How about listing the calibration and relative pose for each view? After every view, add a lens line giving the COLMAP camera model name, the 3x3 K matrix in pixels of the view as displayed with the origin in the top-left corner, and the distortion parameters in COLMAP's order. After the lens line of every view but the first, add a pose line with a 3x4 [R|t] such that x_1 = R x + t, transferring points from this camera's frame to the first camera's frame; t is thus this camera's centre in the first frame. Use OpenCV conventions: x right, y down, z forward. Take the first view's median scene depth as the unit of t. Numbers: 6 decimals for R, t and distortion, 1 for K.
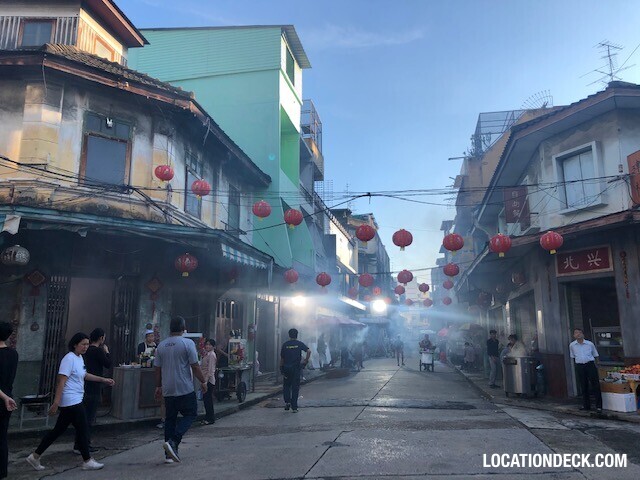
lens RADIAL K [[531.9, 0, 314.5], [0, 531.9, 228.7], [0, 0, 1]] dist [0.013181, -0.002019]
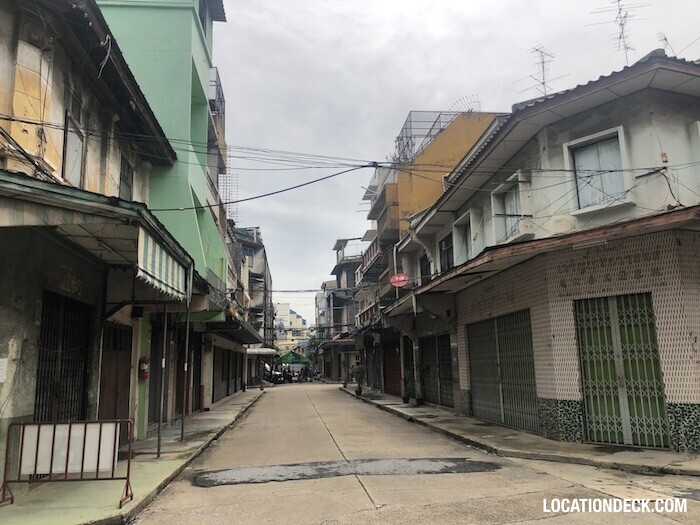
lens RADIAL K [[585.2, 0, 343.3], [0, 585.2, 254.8], [0, 0, 1]] dist [0.011904, -0.004541]
pose [[0.958645, 0.035481, 0.282385, -0.113751], [-0.037579, 0.999292, 0.002016, 0.039949], [-0.282113, -0.012544, 0.959299, 0.232123]]
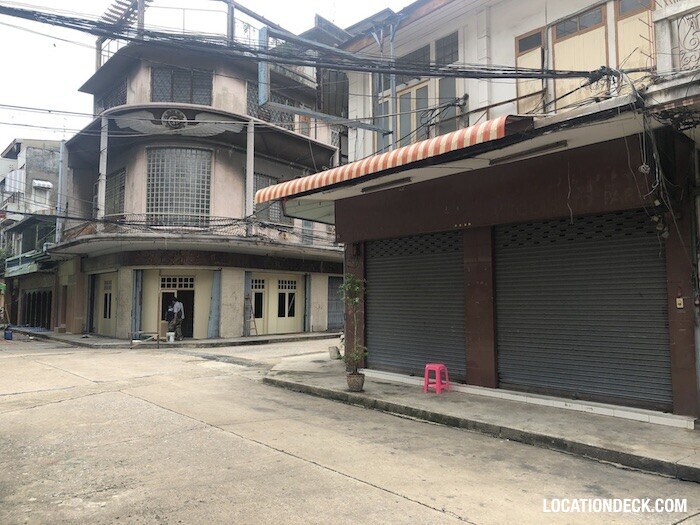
lens RADIAL K [[580.4, 0, 350.0], [0, 580.4, 262.5], [0, 0, 1]] dist [0.005396, -0.005577]
pose [[0.643758, 0.054529, 0.763284, 0.221565], [-0.153596, 0.986366, 0.059078, 0.523259], [-0.749656, -0.155269, 0.643357, 2.636278]]
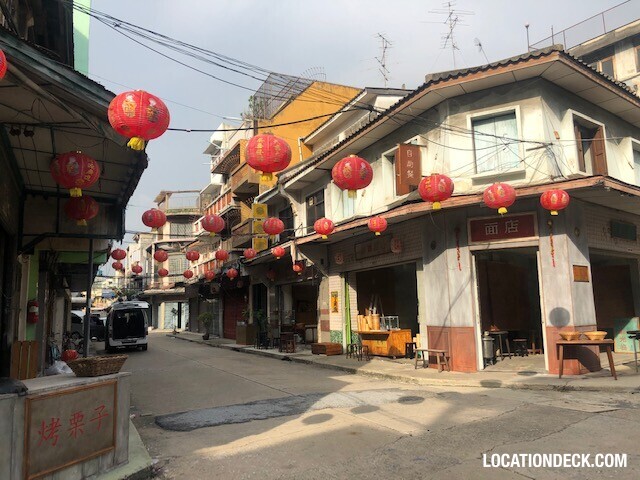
lens RADIAL K [[533.8, 0, 331.8], [0, 533.8, 236.5], [0, 0, 1]] dist [0.004527, -0.000113]
pose [[0.803292, 0.064117, 0.592124, -0.272342], [-0.093637, 0.995420, 0.019243, 0.074728], [-0.588179, -0.070902, 0.805617, 0.360836]]
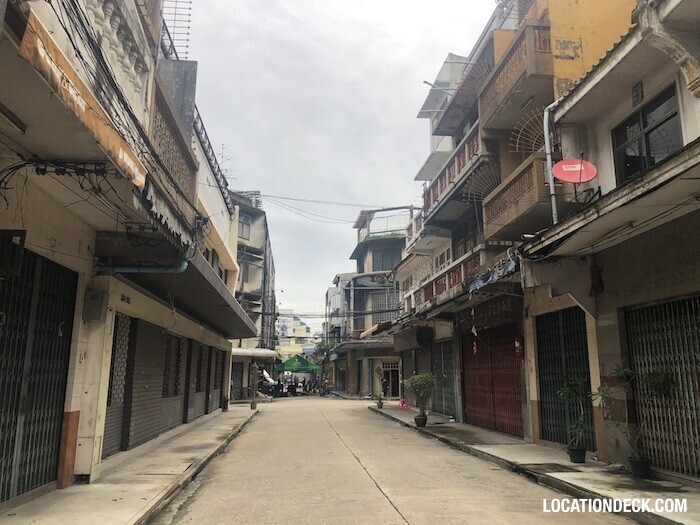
lens RADIAL K [[583.9, 0, 362.9], [0, 583.9, 258.7], [0, 0, 1]] dist [0.004527, -0.000113]
pose [[0.949616, 0.067017, 0.306167, 0.068328], [-0.066585, 0.997710, -0.011869, 0.245463], [-0.306262, -0.009115, 0.951904, 1.216221]]
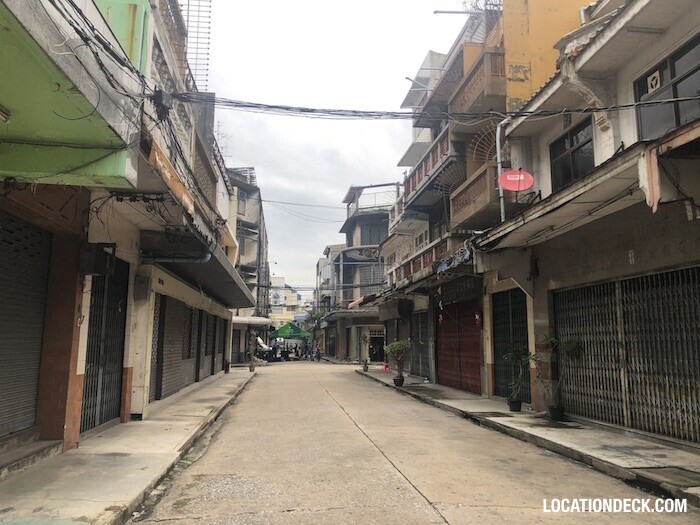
lens RADIAL K [[581.8, 0, 344.0], [0, 581.8, 250.2], [0, 0, 1]] dist [0.013181, -0.002019]
pose [[0.954363, 0.057900, 0.292984, 0.020274], [-0.069622, 0.997130, 0.029731, 0.210709], [-0.290422, -0.048772, 0.955655, 1.039256]]
